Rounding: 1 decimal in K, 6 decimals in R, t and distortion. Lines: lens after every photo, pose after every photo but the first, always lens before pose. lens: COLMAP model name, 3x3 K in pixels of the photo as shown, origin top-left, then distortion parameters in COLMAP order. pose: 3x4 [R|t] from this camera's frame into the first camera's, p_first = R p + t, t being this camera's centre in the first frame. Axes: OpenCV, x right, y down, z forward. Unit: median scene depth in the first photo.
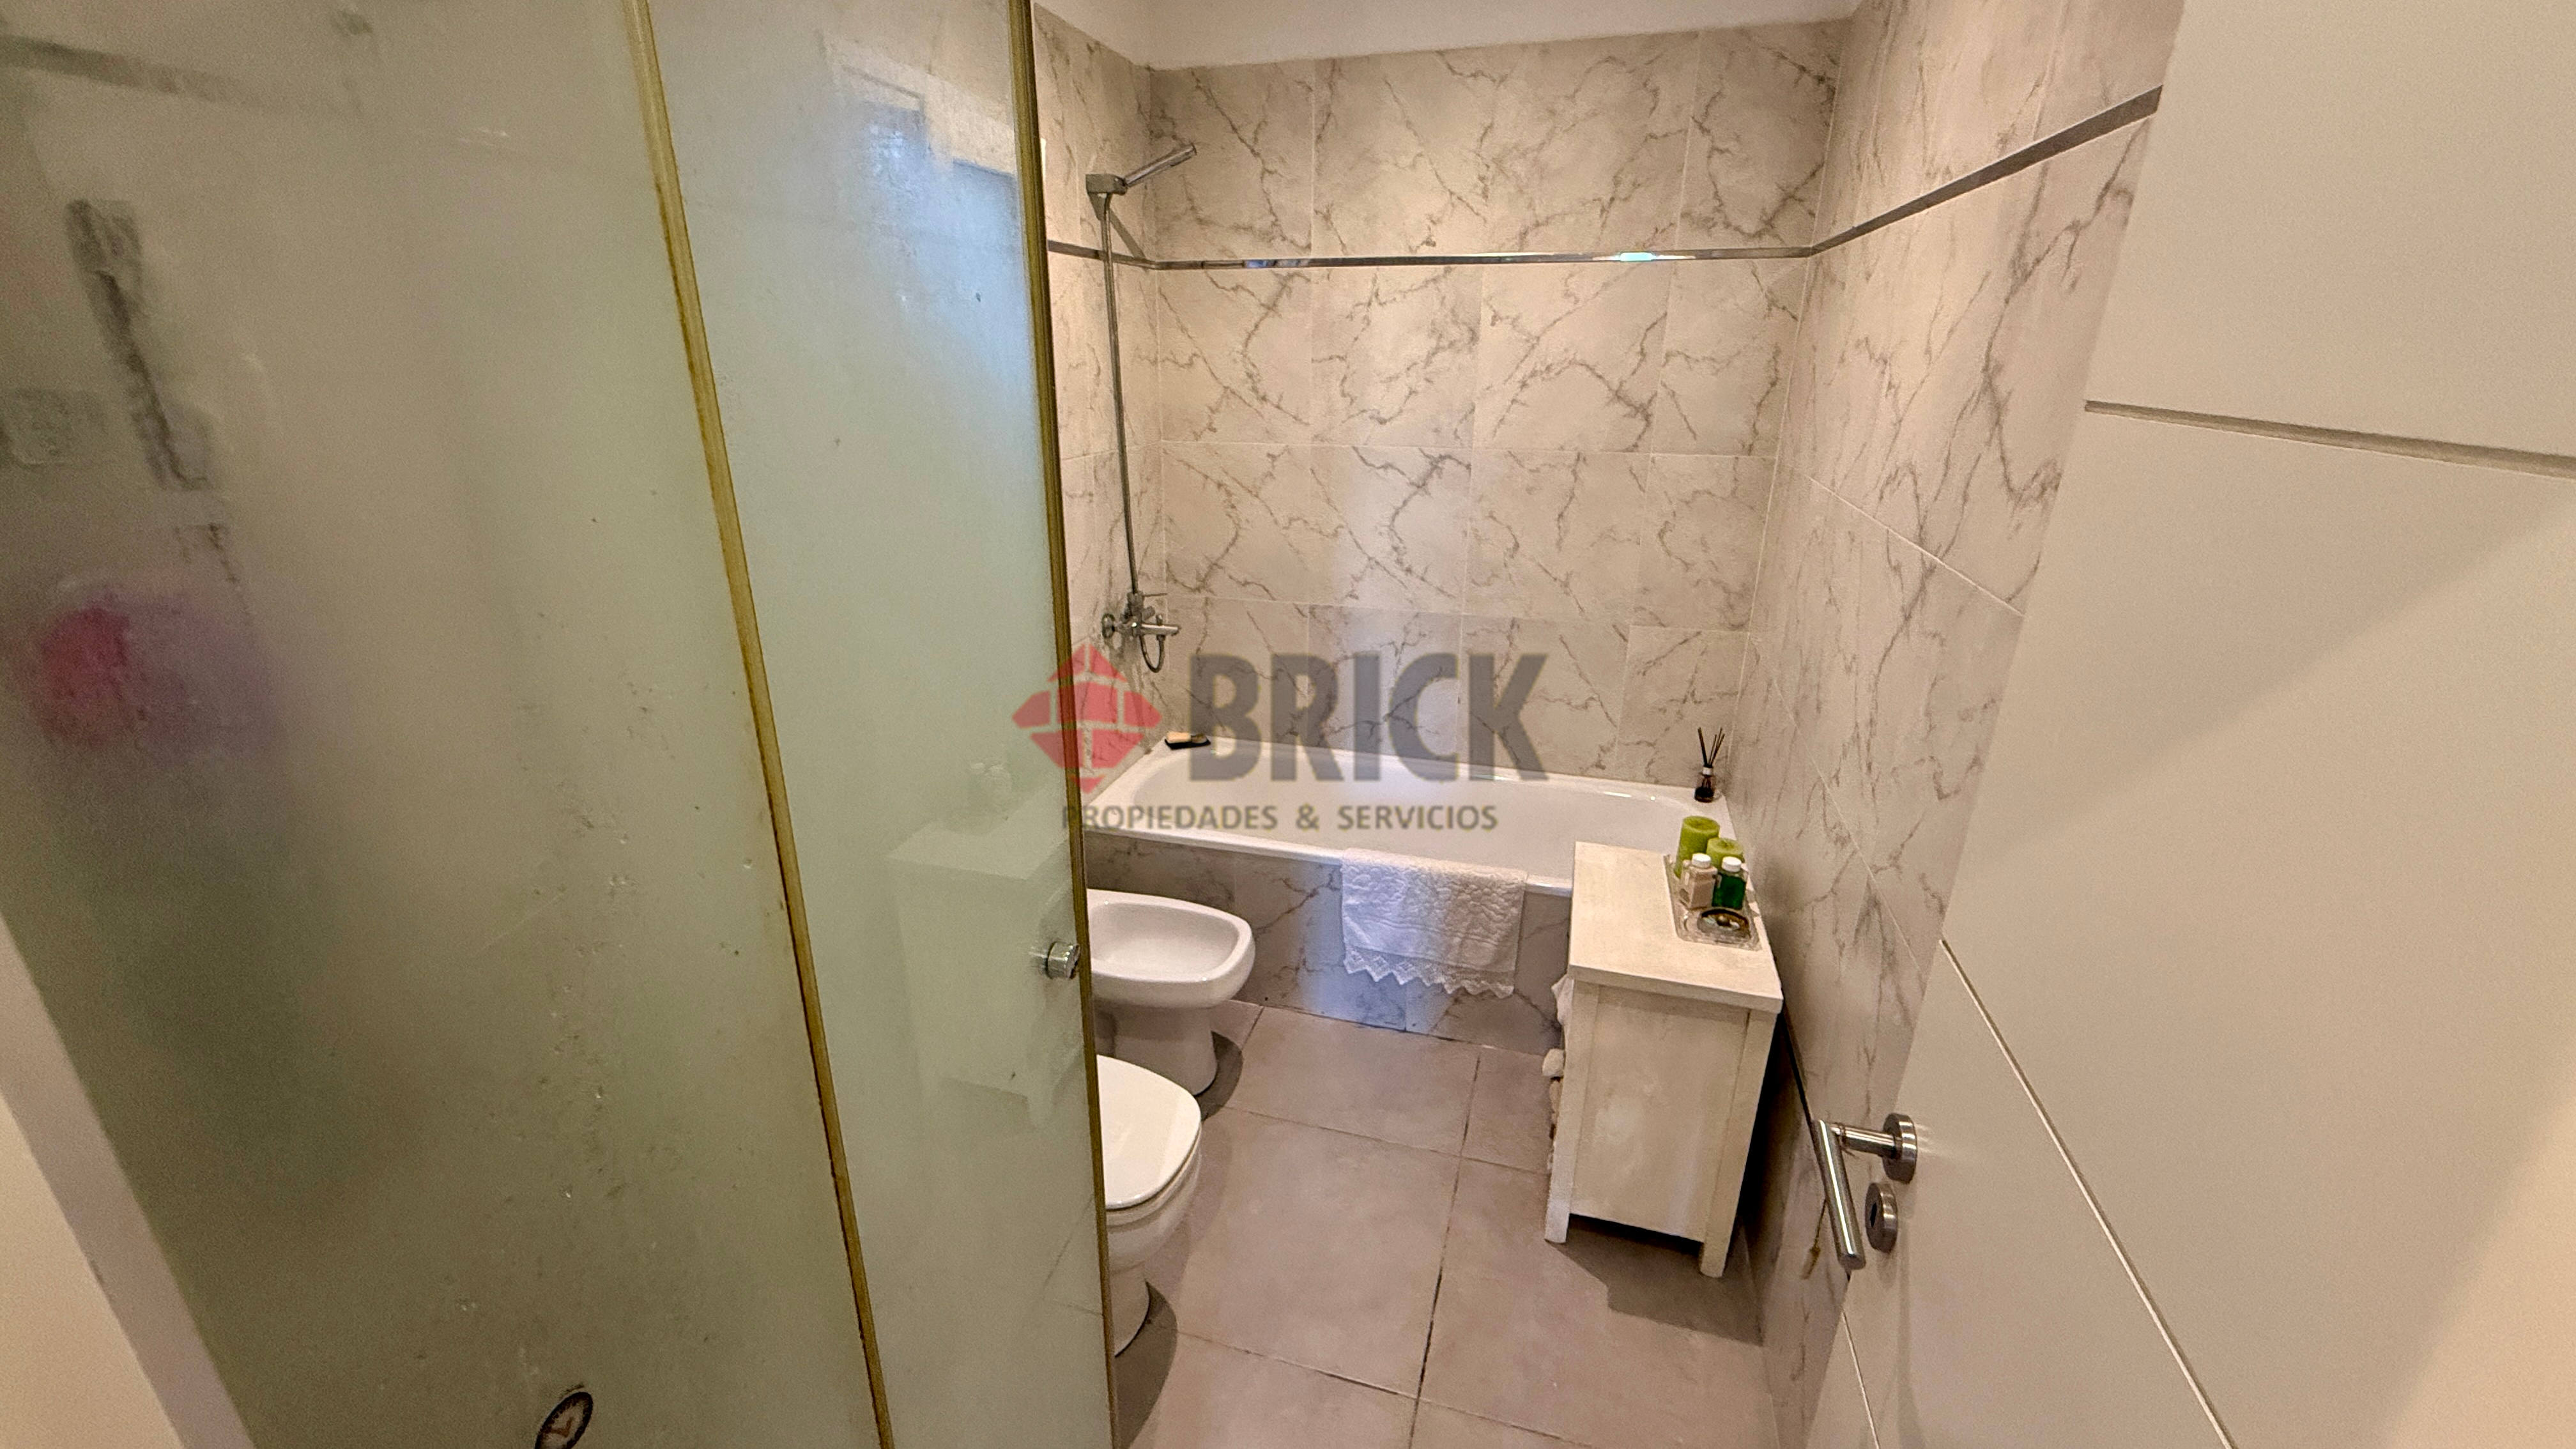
lens RADIAL K [[1028.9, 0, 1284.3], [0, 1028.9, 725.1], [0, 0, 1]] dist [0.000130, 0.000499]
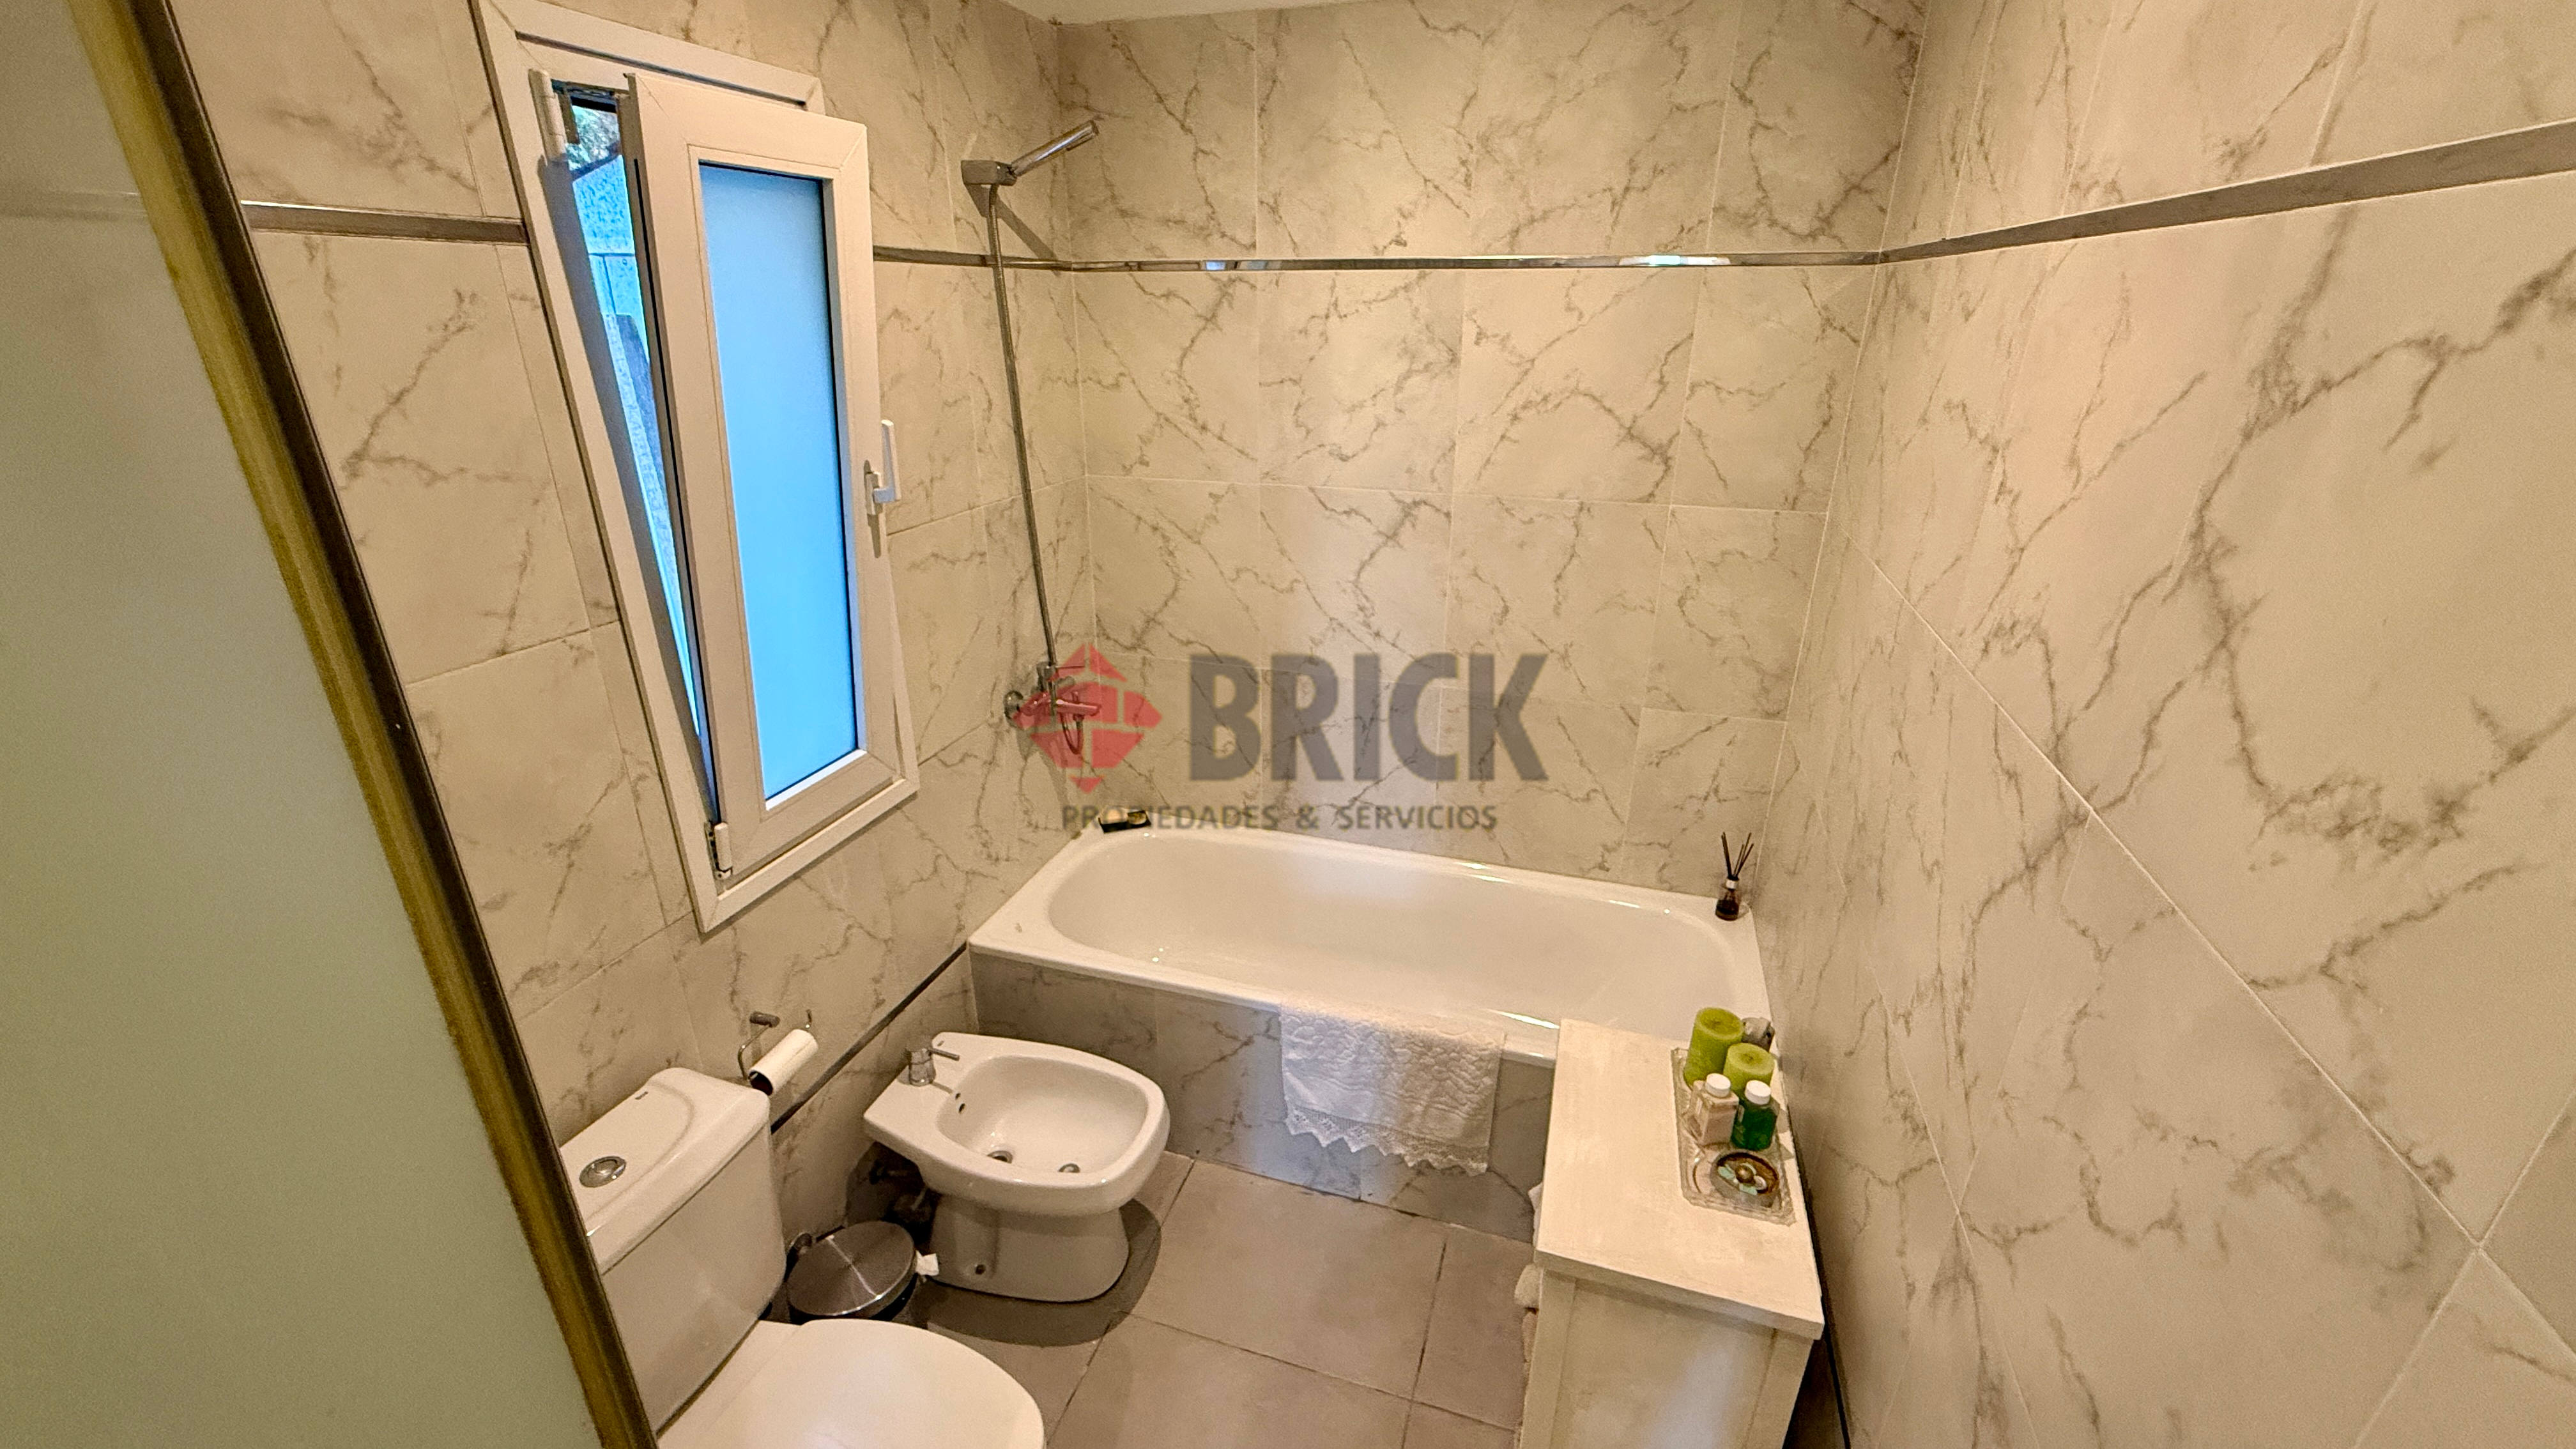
lens RADIAL K [[1029.7, 0, 1288.0], [0, 1029.7, 724.5], [0, 0, 1]] dist [-0.000360, 0.000028]
pose [[0.999749, 0.007896, -0.020957, 0.075997], [-0.007087, 0.999238, 0.038392, -0.124665], [0.021244, -0.038233, 0.999043, 0.182544]]
